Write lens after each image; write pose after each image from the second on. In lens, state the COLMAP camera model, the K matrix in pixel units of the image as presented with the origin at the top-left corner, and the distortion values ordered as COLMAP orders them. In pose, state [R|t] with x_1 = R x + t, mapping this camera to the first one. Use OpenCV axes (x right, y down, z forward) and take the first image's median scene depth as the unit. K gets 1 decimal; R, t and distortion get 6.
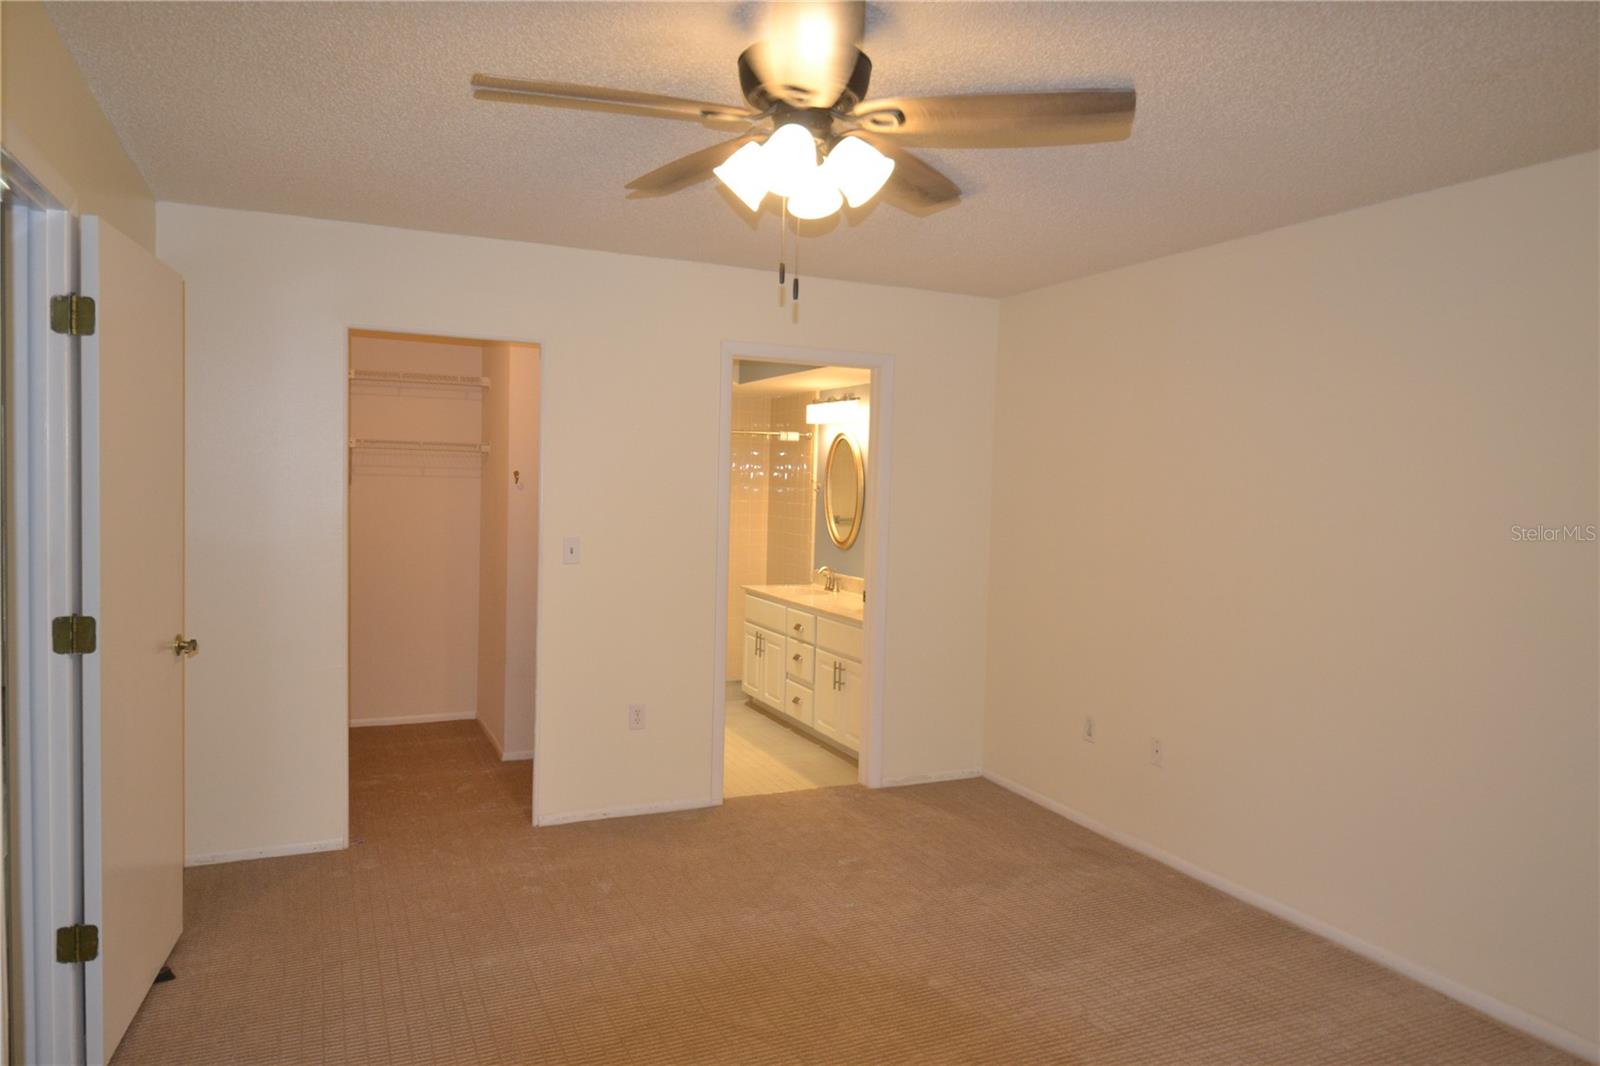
lens RADIAL K [[1044.1, 0, 799.7], [0, 1044.1, 529.1], [0, 0, 1]] dist [0.035622, -0.043804]
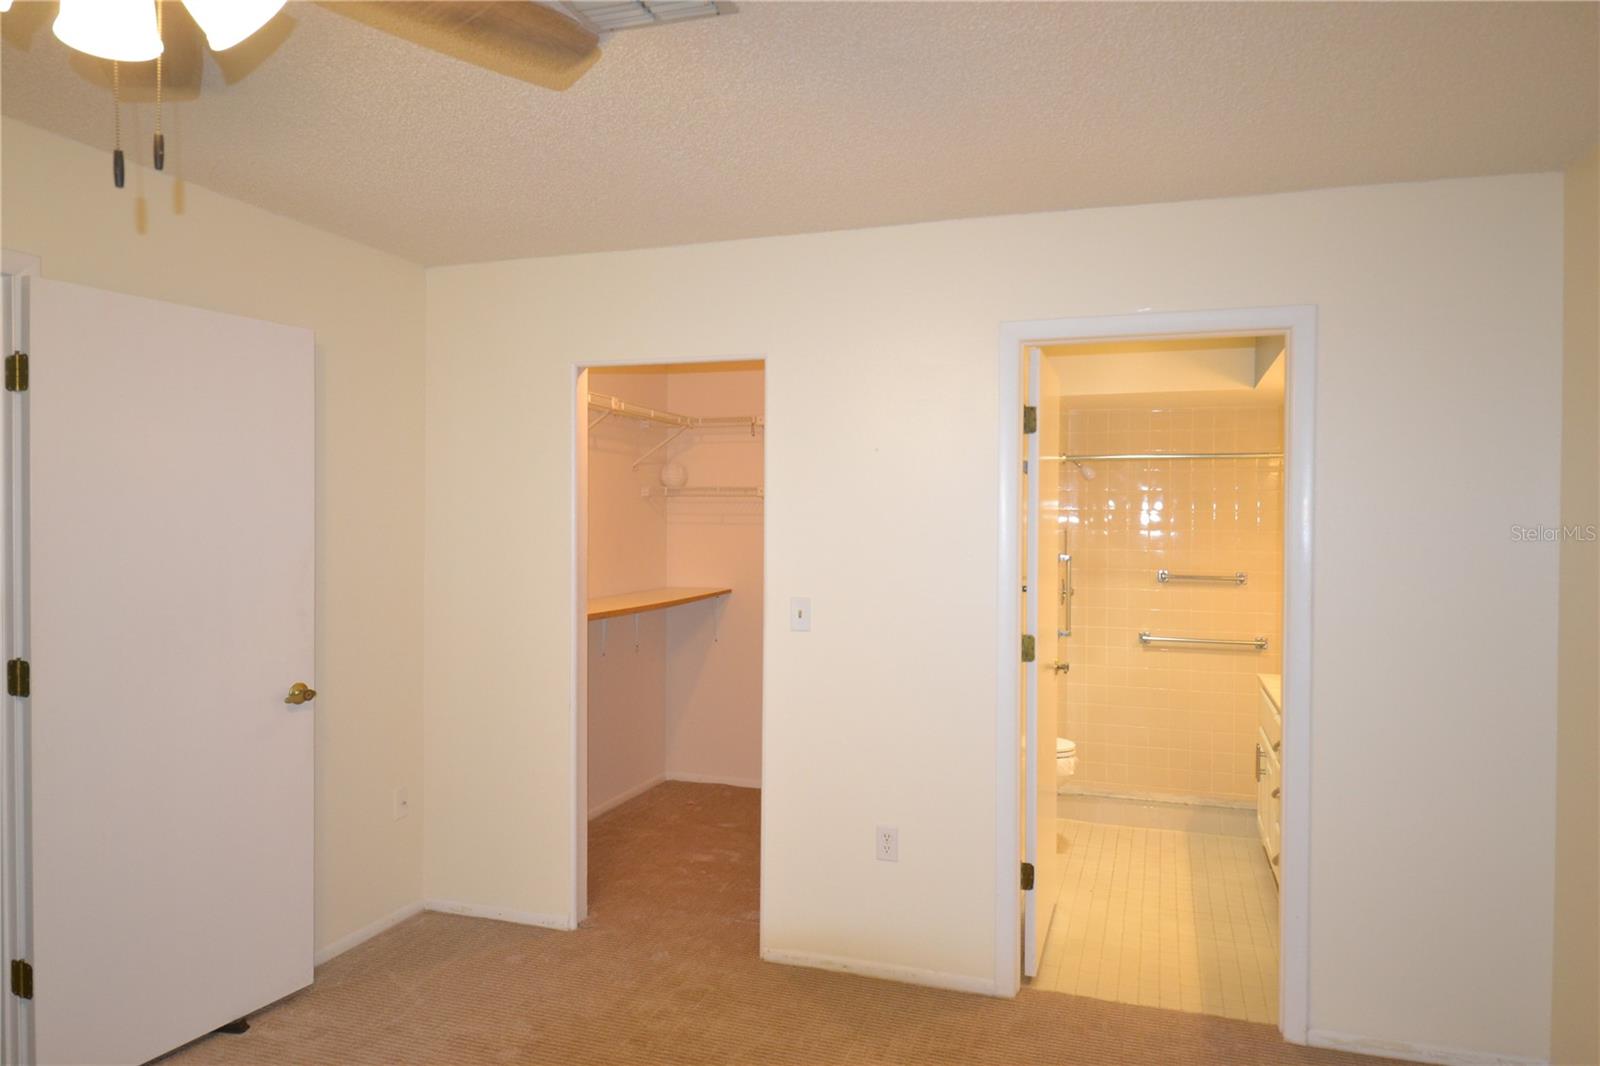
lens RADIAL K [[1044.1, 0, 798.2], [0, 1044.1, 532.2], [0, 0, 1]] dist [0.035622, -0.043804]
pose [[0.723924, -0.012468, -0.689767, 0.312893], [-0.019948, 0.999040, -0.038994, -0.010069], [0.689592, 0.041988, 0.722980, 0.414581]]
